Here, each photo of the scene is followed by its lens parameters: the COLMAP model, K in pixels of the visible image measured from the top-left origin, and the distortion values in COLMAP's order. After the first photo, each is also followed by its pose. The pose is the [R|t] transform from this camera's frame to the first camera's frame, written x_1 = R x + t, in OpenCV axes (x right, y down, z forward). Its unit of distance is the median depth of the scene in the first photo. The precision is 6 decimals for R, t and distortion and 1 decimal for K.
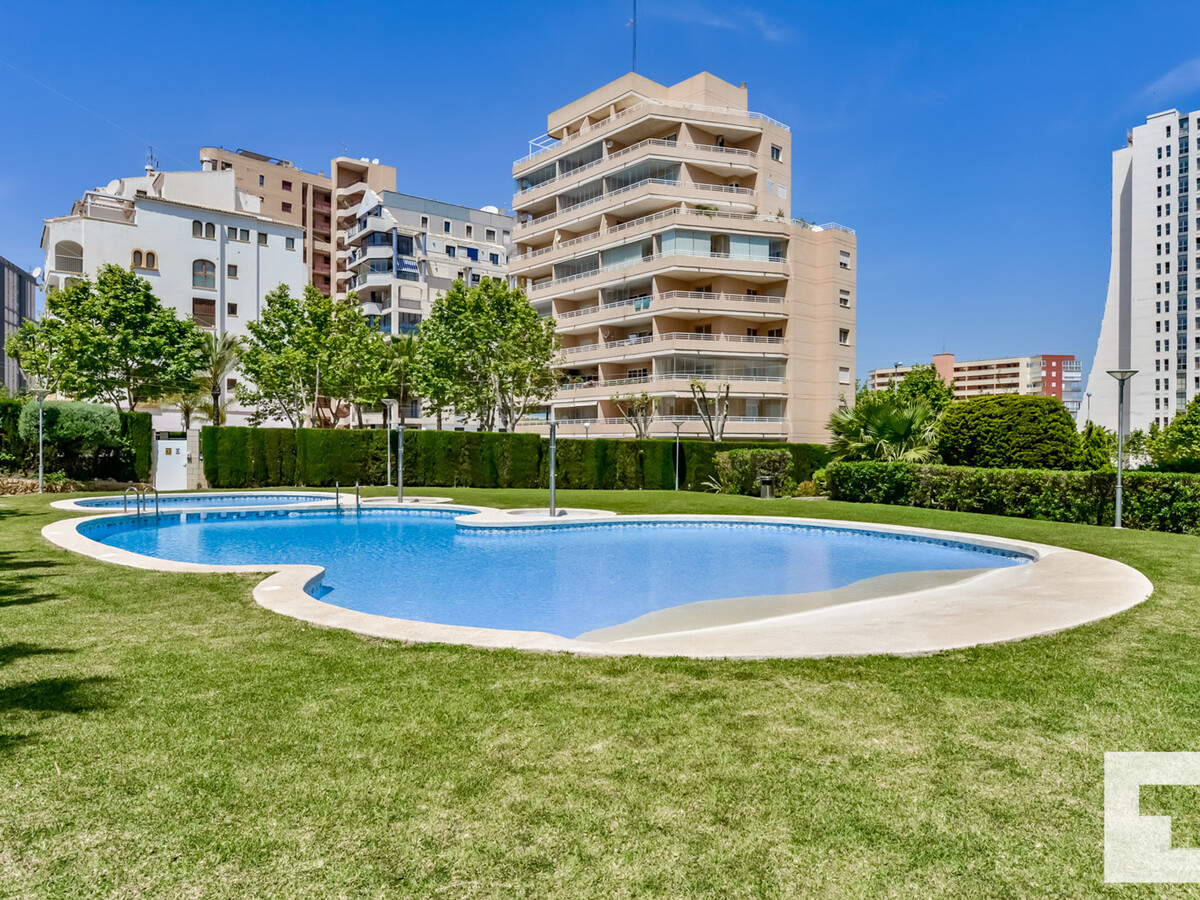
lens RADIAL K [[749.1, 0, 594.5], [0, 749.1, 444.6], [0, 0, 1]] dist [-0.003250, -0.001229]
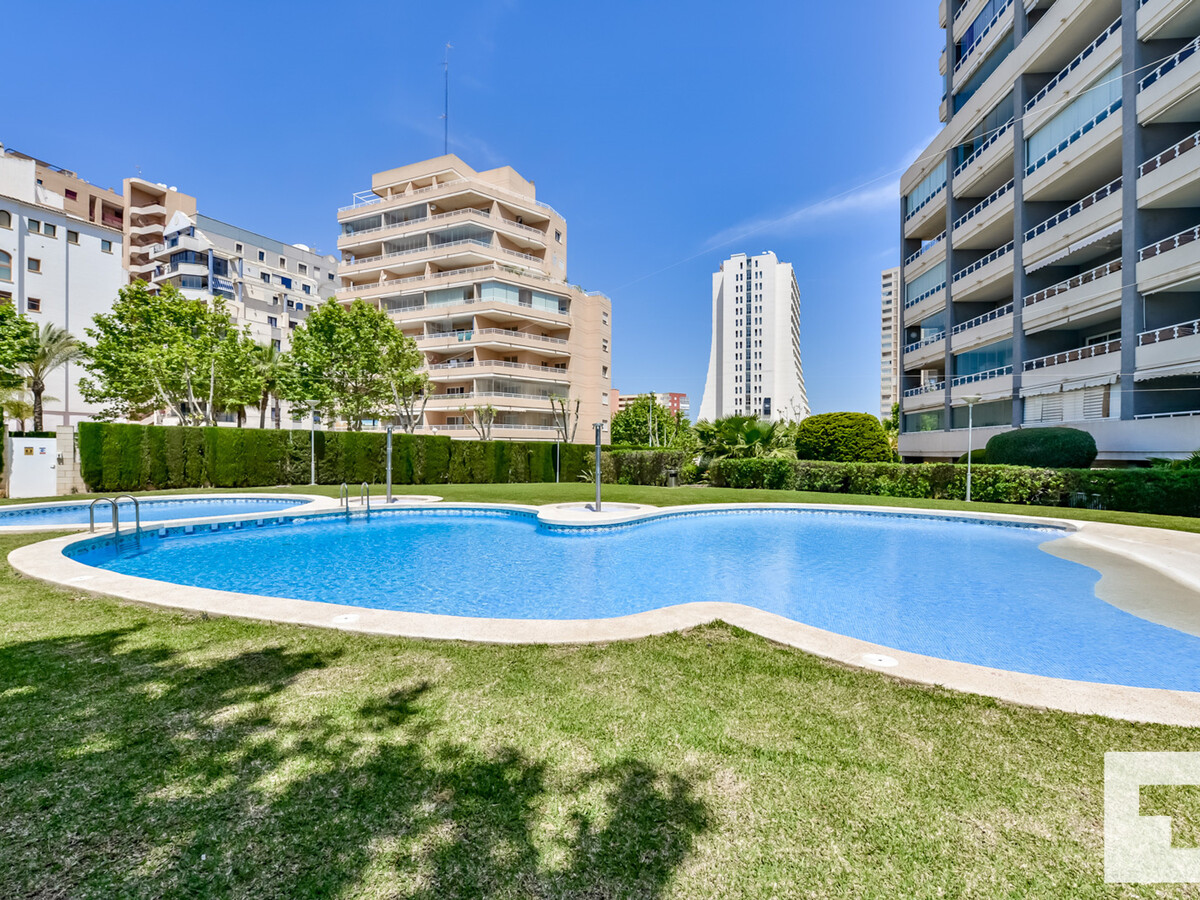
lens RADIAL K [[527.8, 0, 595.3], [0, 527.8, 449.9], [0, 0, 1]] dist [-0.006789, -0.000900]
pose [[0.910378, 0.001259, 0.413776, -0.104637], [-0.003406, 0.999984, 0.004450, 0.001383], [-0.413764, -0.005460, 0.910368, 0.086558]]
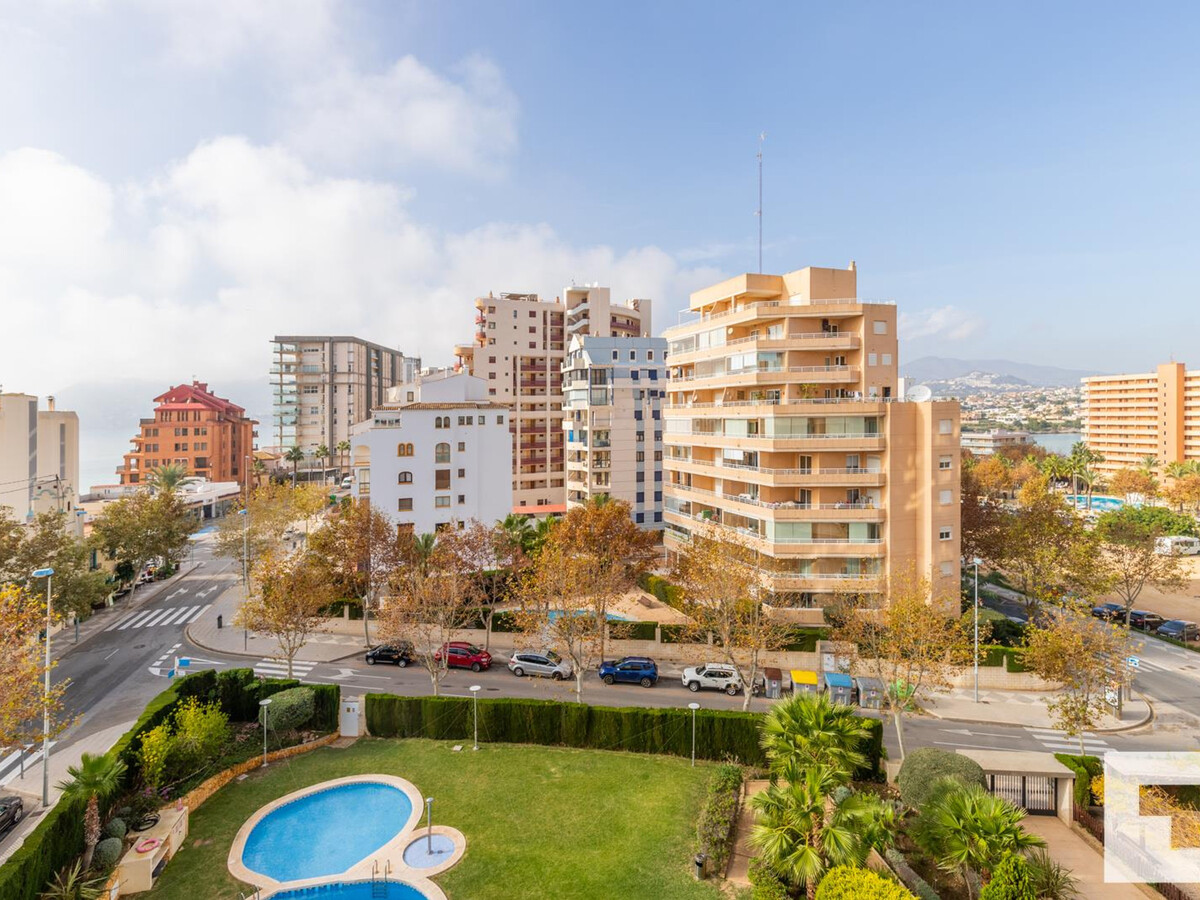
lens RADIAL K [[598.7, 0, 595.7], [0, 598.7, 424.5], [0, 0, 1]] dist [0.004646, 0.000709]
pose [[0.938434, -0.018630, -0.344955, 0.164438], [0.014032, 0.999776, -0.015820, -0.257009], [0.345172, 0.010006, 0.938486, -0.000539]]
